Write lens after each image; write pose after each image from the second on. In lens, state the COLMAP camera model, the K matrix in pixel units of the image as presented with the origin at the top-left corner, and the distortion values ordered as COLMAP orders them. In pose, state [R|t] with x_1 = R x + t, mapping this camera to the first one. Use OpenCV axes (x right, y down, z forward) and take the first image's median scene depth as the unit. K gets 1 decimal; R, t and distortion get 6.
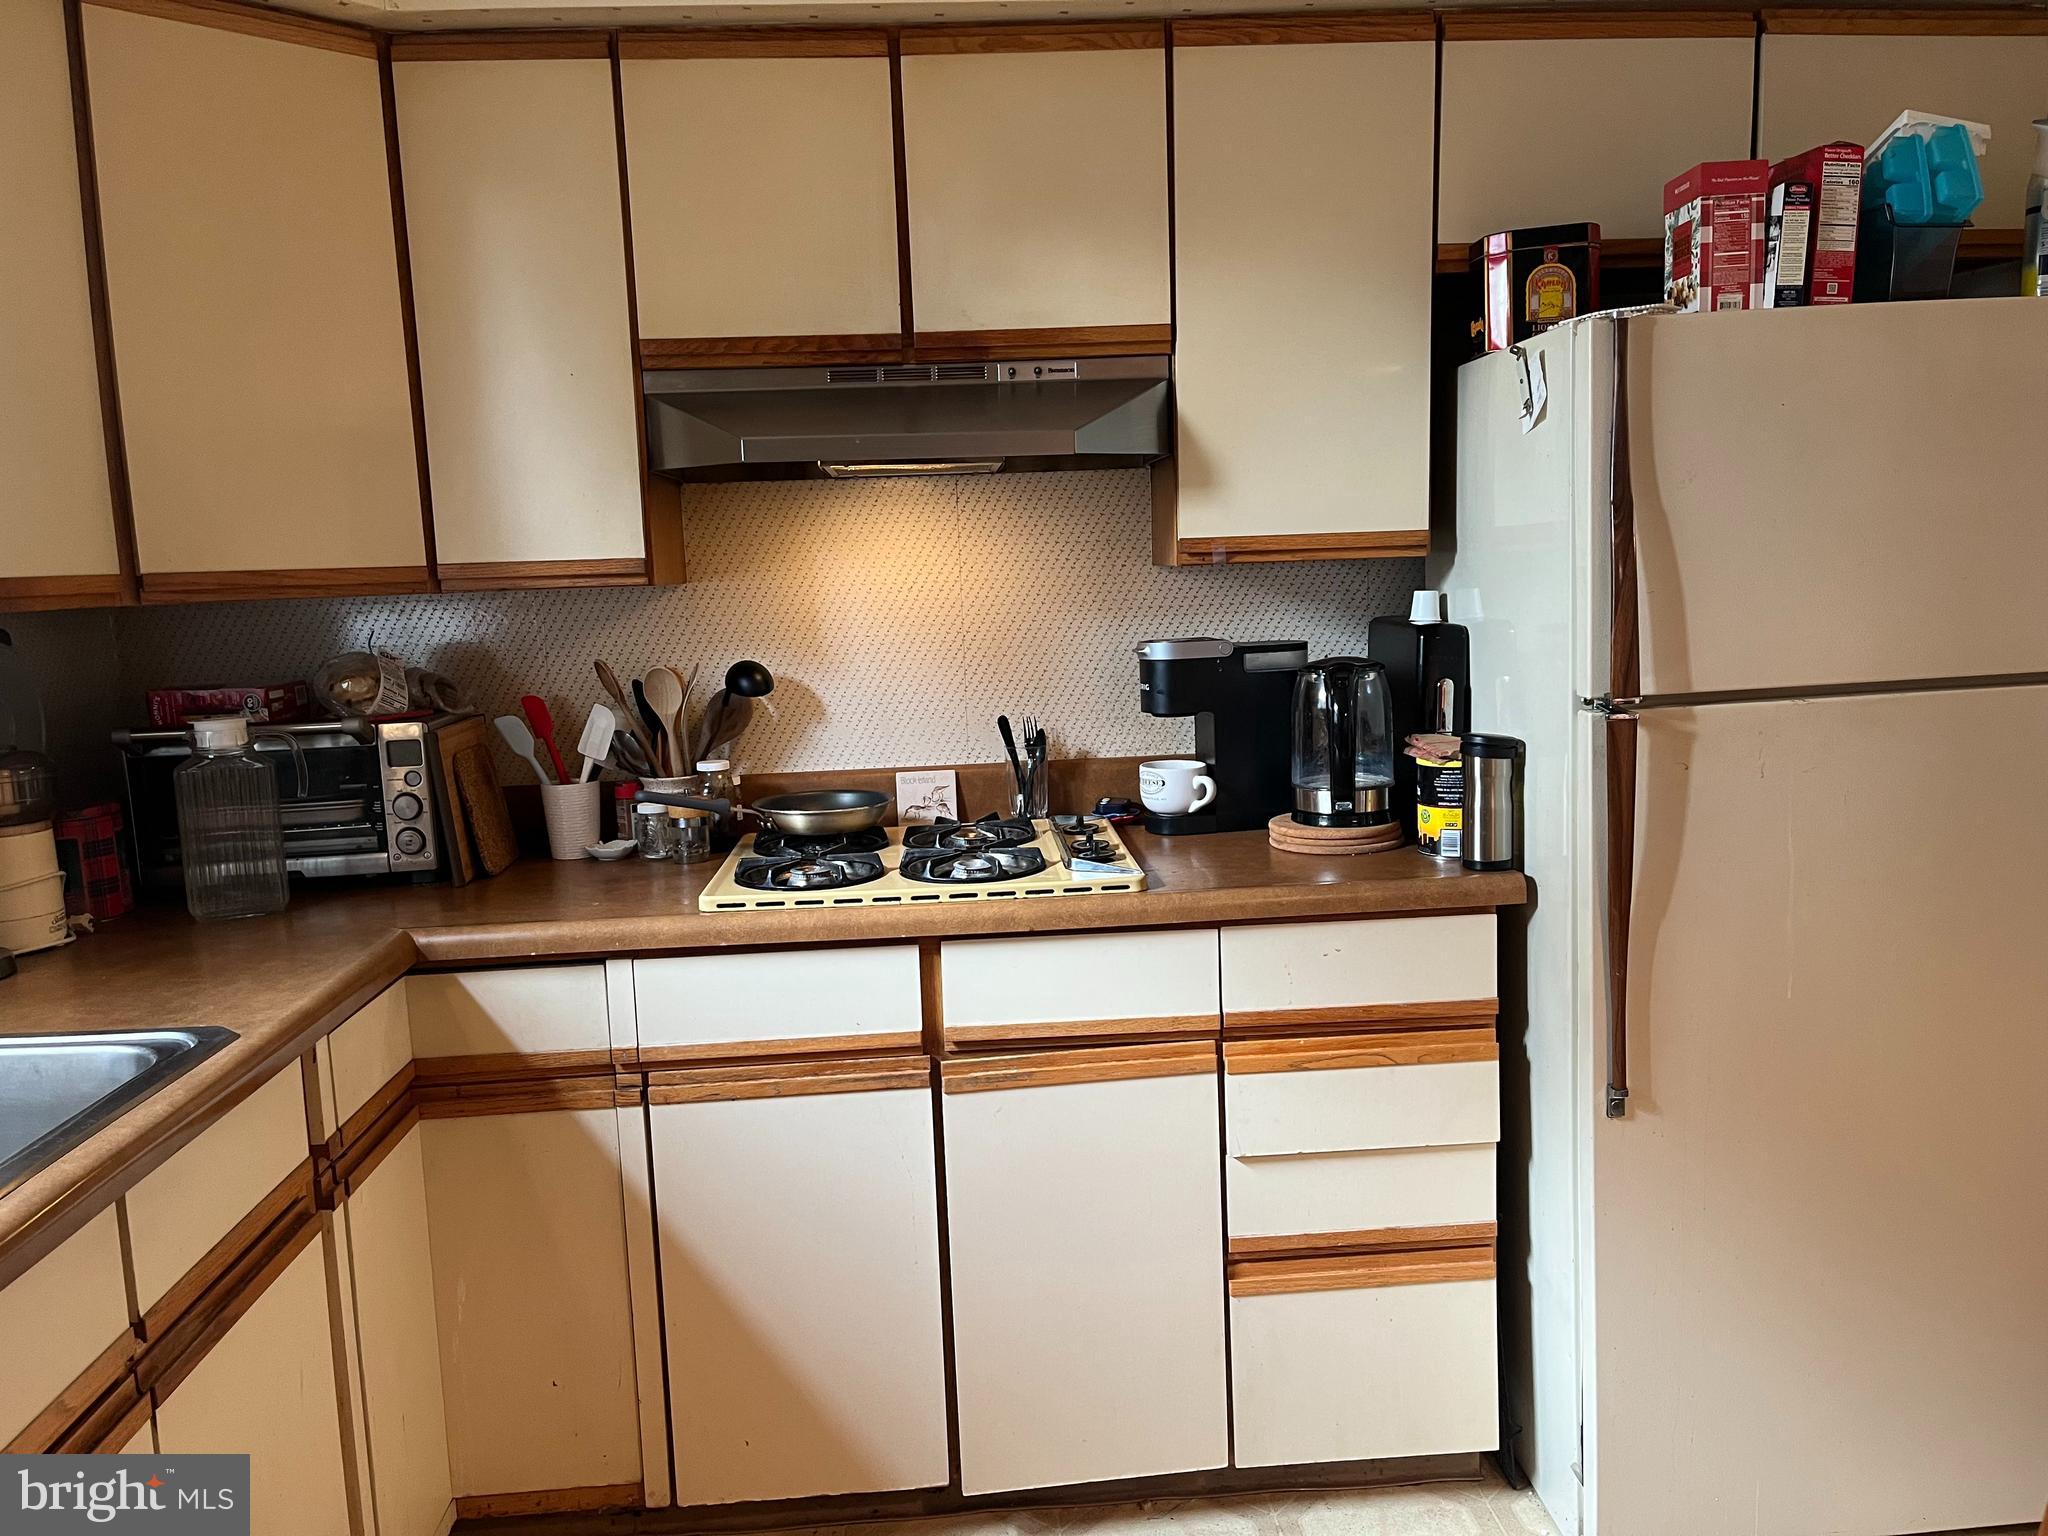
lens RADIAL K [[1555.9, 0, 1029.1], [0, 1555.9, 765.9], [0, 0, 1]] dist [0.105149, -0.153367]
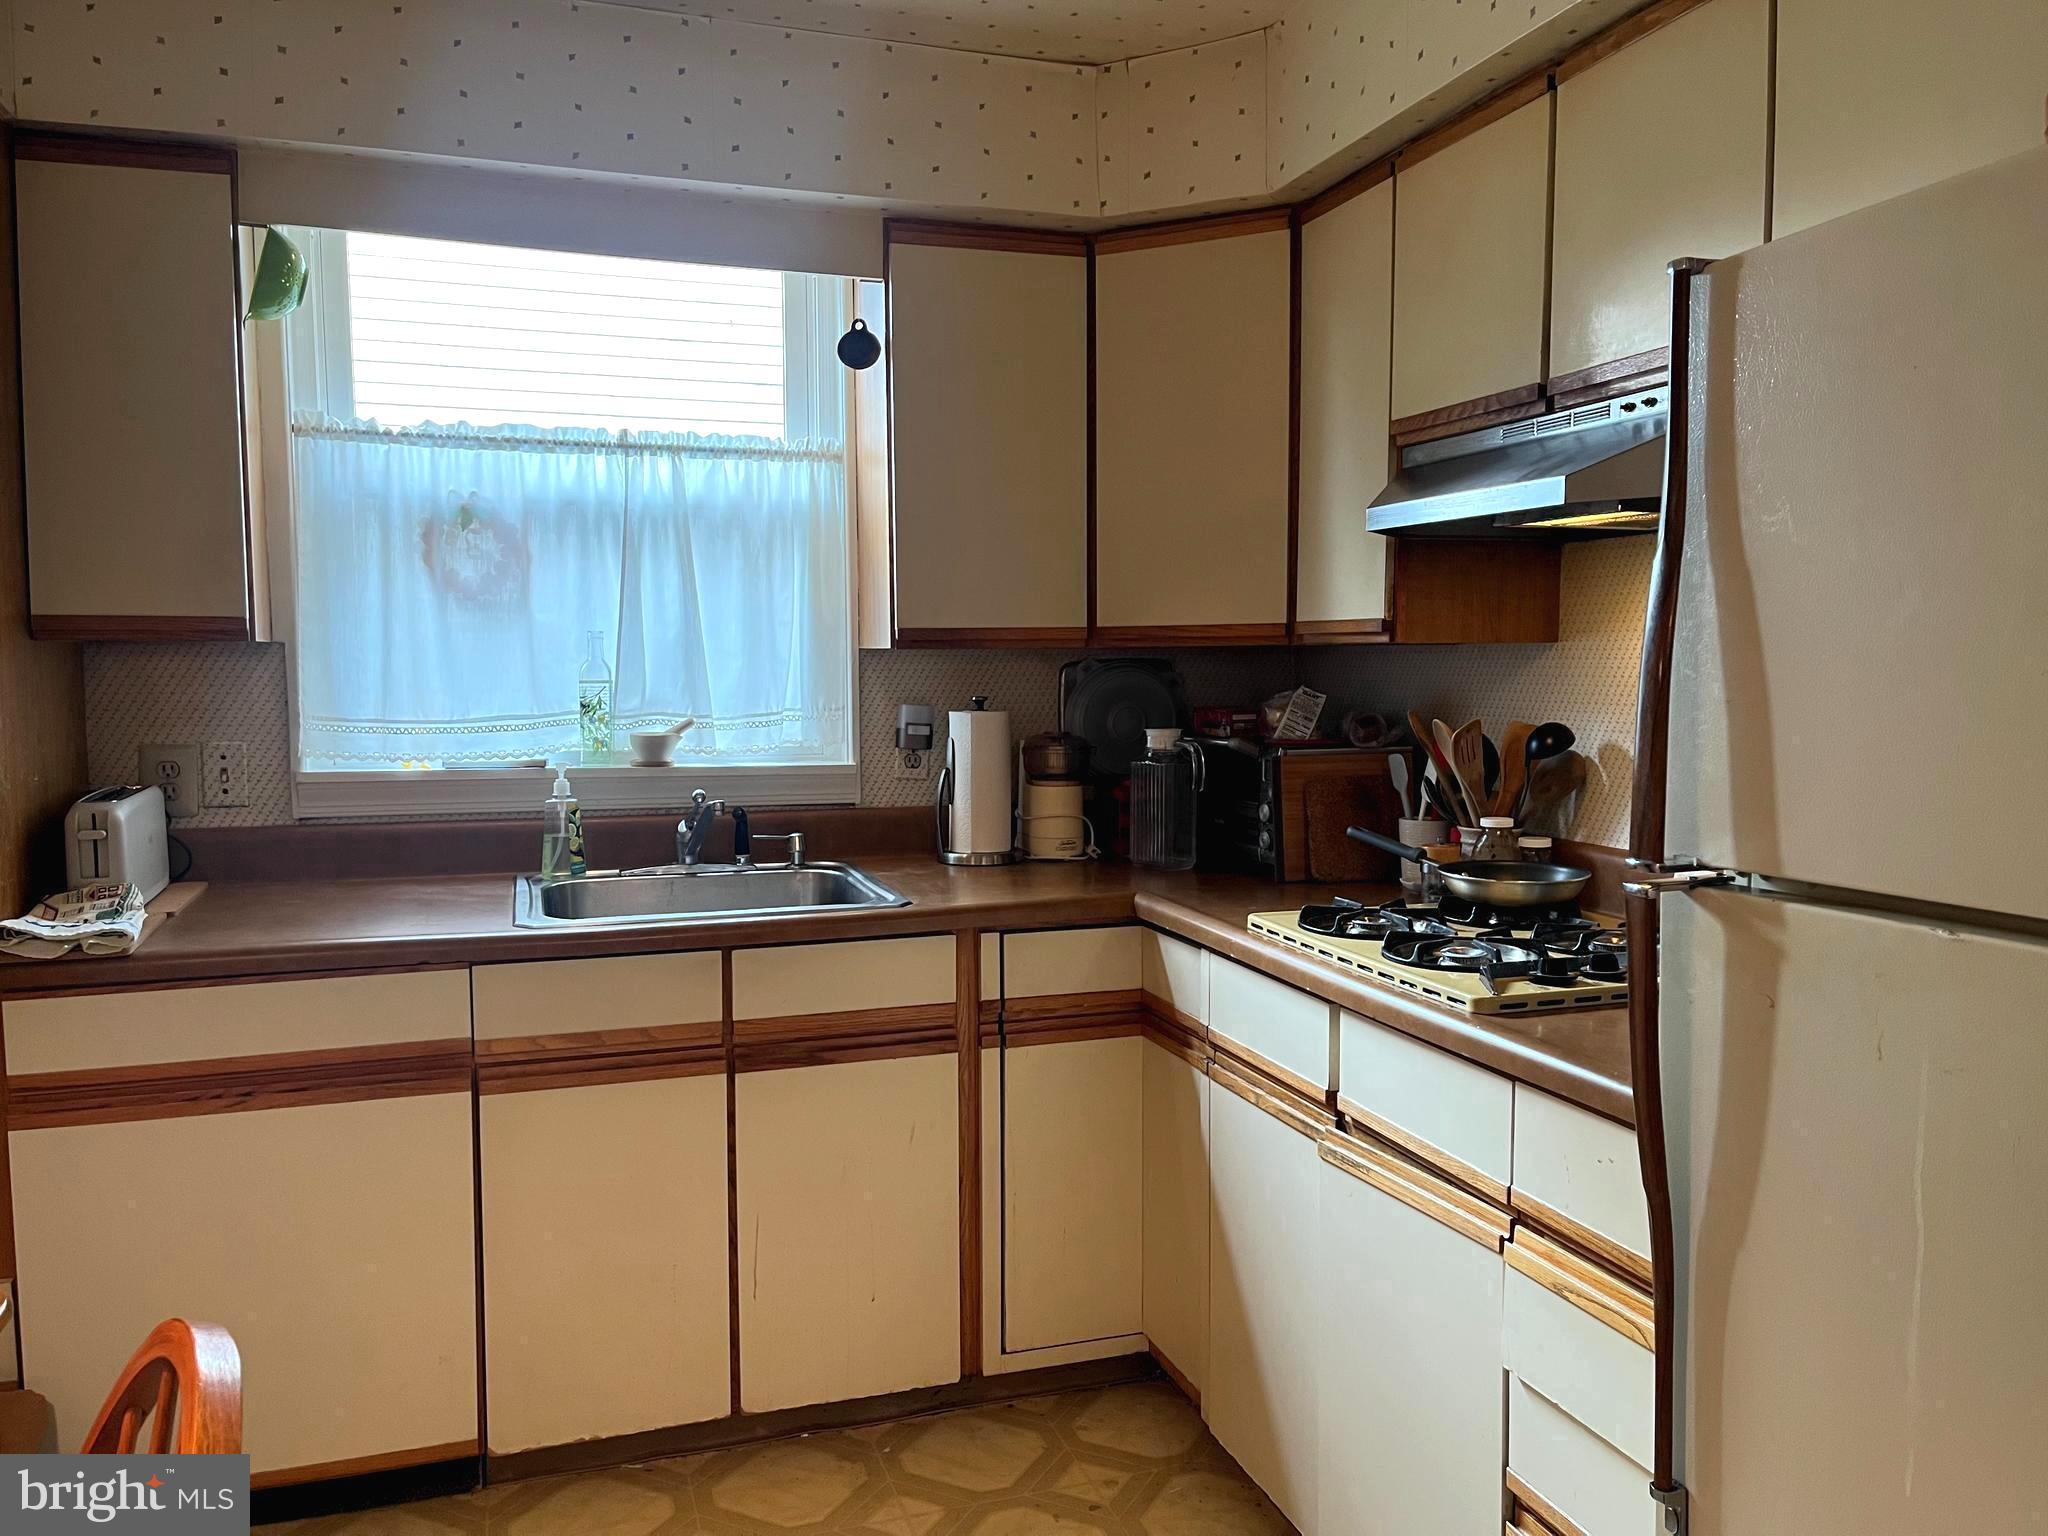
lens RADIAL K [[1555.9, 0, 1029.1], [0, 1555.9, 765.9], [0, 0, 1]] dist [0.105149, -0.153367]
pose [[0.250398, 0.104730, -0.962462, 0.835061], [-0.129705, 0.988799, 0.073852, -0.086820], [0.959415, 0.106344, 0.261177, 0.533039]]
